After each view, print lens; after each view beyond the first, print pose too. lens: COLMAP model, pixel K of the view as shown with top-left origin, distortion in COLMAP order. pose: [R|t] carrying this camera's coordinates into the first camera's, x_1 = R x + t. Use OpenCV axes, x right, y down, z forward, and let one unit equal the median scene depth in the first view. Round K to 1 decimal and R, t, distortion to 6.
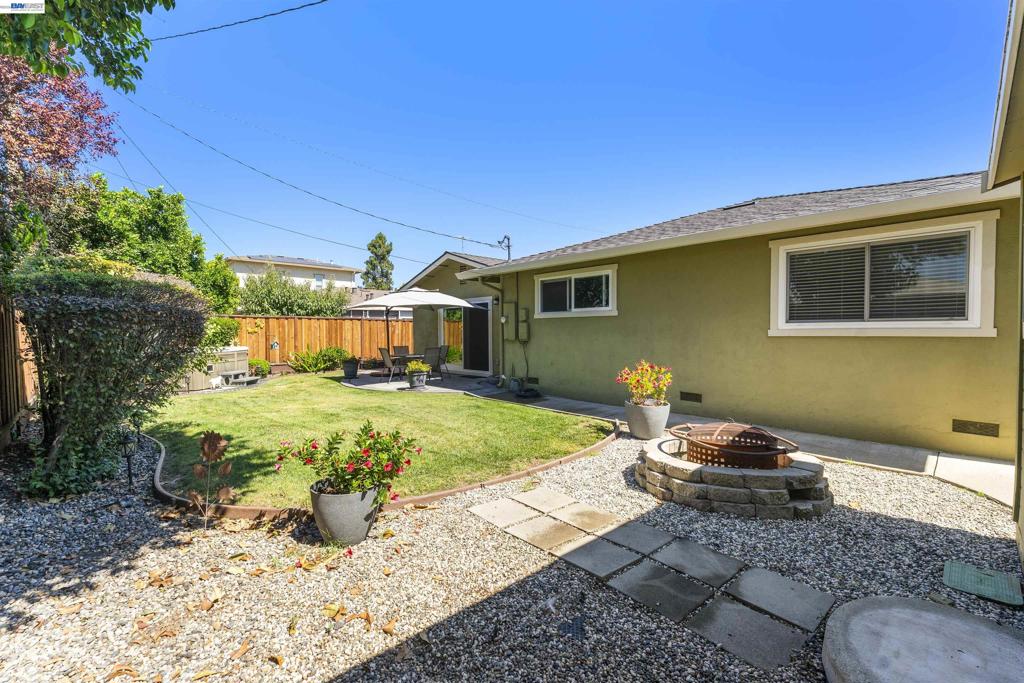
lens RADIAL K [[442.6, 0, 511.3], [0, 442.6, 341.1], [0, 0, 1]] dist [0.000409, -0.000171]
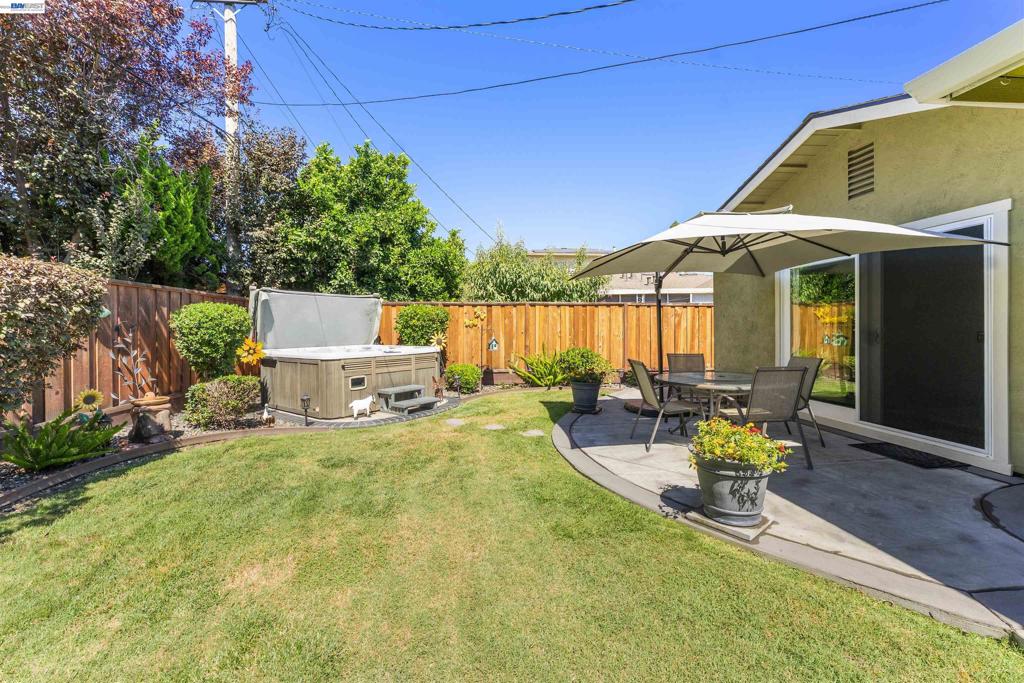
lens RADIAL K [[413.1, 0, 509.4], [0, 413.1, 330.8], [0, 0, 1]] dist [0.000165, 0.000032]
pose [[0.780962, 0.004820, -0.624560, -0.112643], [-0.011463, 0.999912, -0.006617, -0.007301], [0.624473, 0.012327, 0.780949, 0.498420]]
